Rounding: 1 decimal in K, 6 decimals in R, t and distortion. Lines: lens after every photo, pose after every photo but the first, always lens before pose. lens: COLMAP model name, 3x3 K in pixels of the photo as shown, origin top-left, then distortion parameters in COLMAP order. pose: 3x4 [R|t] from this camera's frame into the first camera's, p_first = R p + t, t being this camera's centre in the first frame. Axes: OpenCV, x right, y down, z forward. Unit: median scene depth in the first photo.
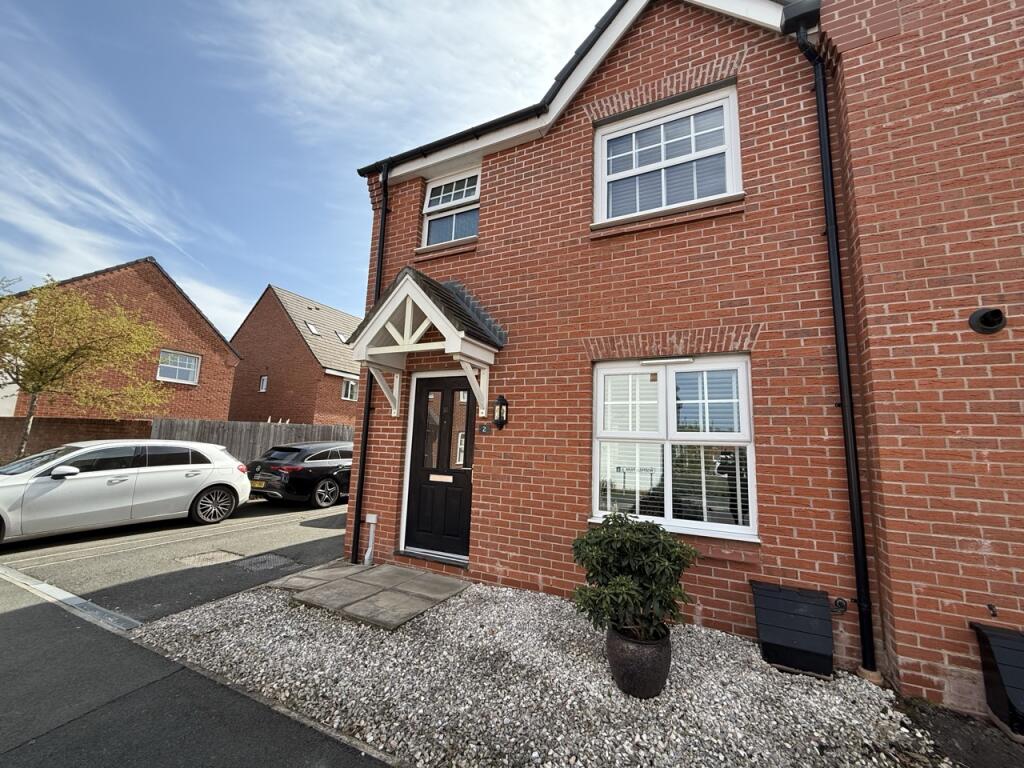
lens RADIAL K [[415.8, 0, 511.8], [0, 415.8, 381.8], [0, 0, 1]] dist [0.001845, 0.000151]
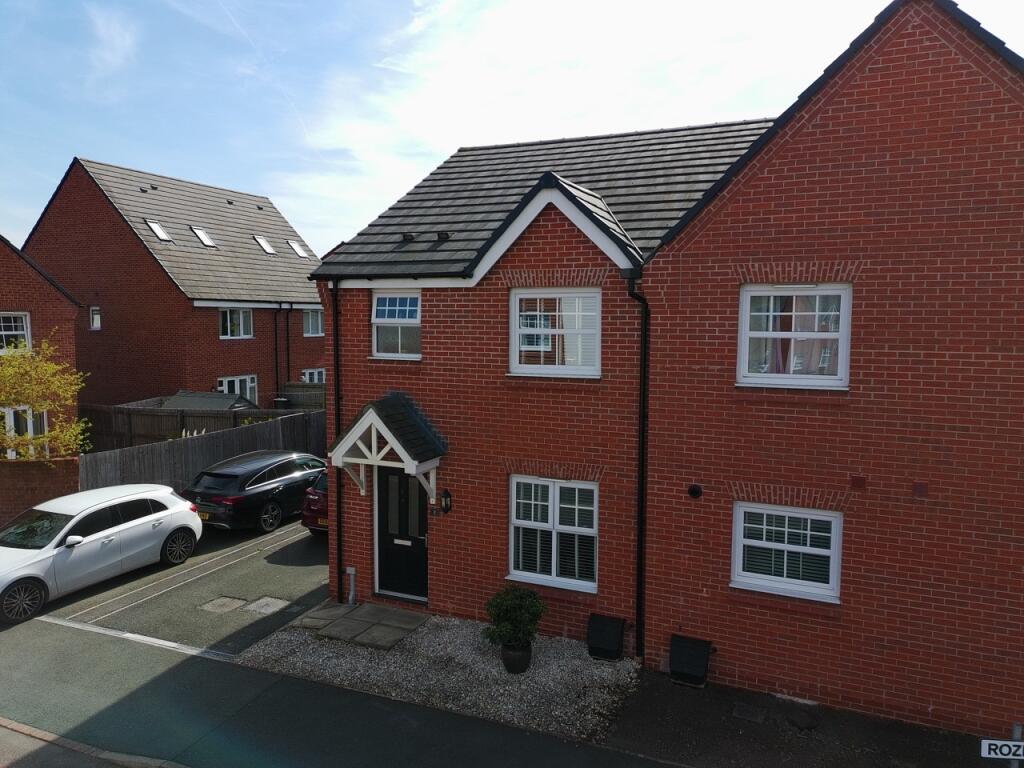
lens RADIAL K [[755.2, 0, 516.4], [0, 755.2, 385.8], [0, 0, 1]] dist [0.075134, -0.066015]
pose [[0.998344, -0.036176, 0.044727, 0.110020], [0.024286, 0.969875, 0.242388, -0.919693], [-0.052148, -0.240901, 0.969148, -1.381638]]
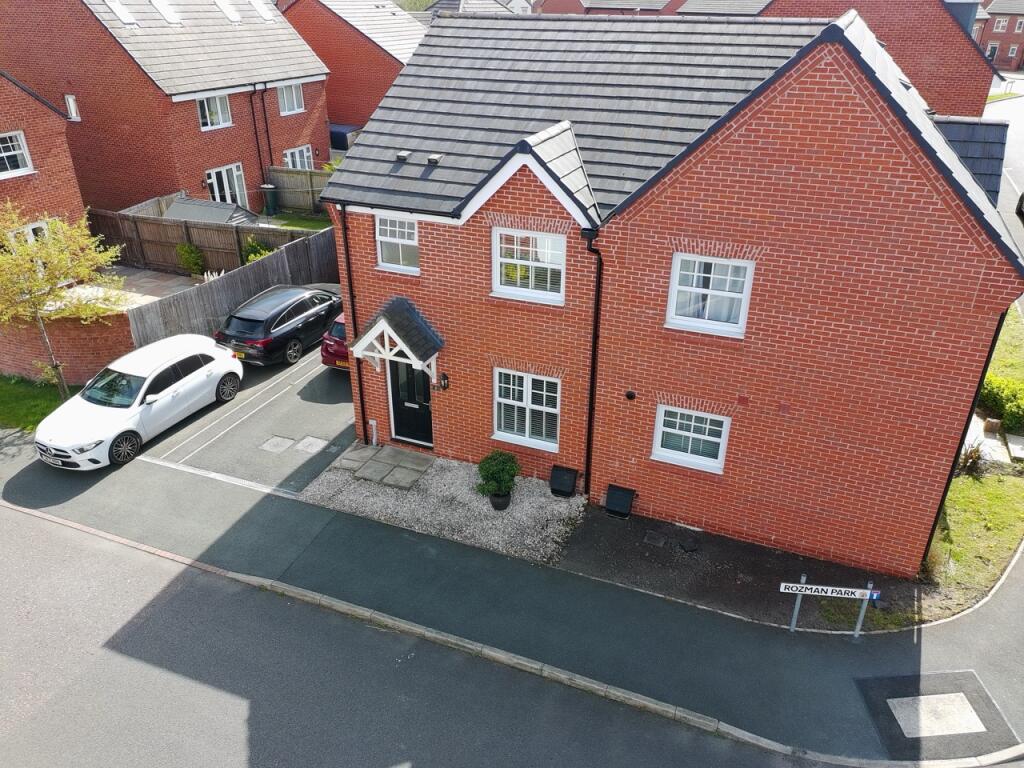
lens RADIAL K [[755.2, 0, 516.4], [0, 755.2, 385.8], [0, 0, 1]] dist [0.075134, -0.066015]
pose [[0.996674, -0.061329, 0.053667, 0.107831], [0.018209, 0.809479, 0.586866, -1.854497], [-0.079434, -0.583937, 0.807903, -1.699383]]
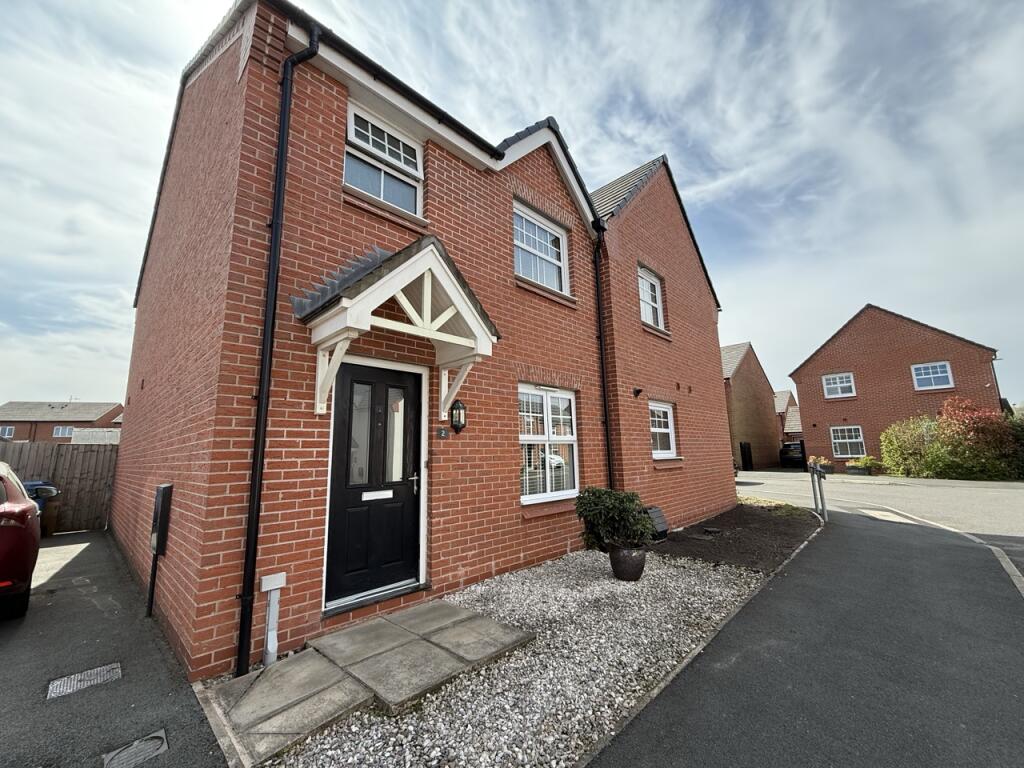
lens RADIAL K [[415.8, 0, 511.8], [0, 415.8, 381.8], [0, 0, 1]] dist [0.001845, 0.000151]
pose [[0.291511, 0.123230, 0.948597, -0.969375], [-0.106431, 0.989688, -0.095861, 0.074325], [-0.950628, -0.073016, 0.301620, 0.592022]]
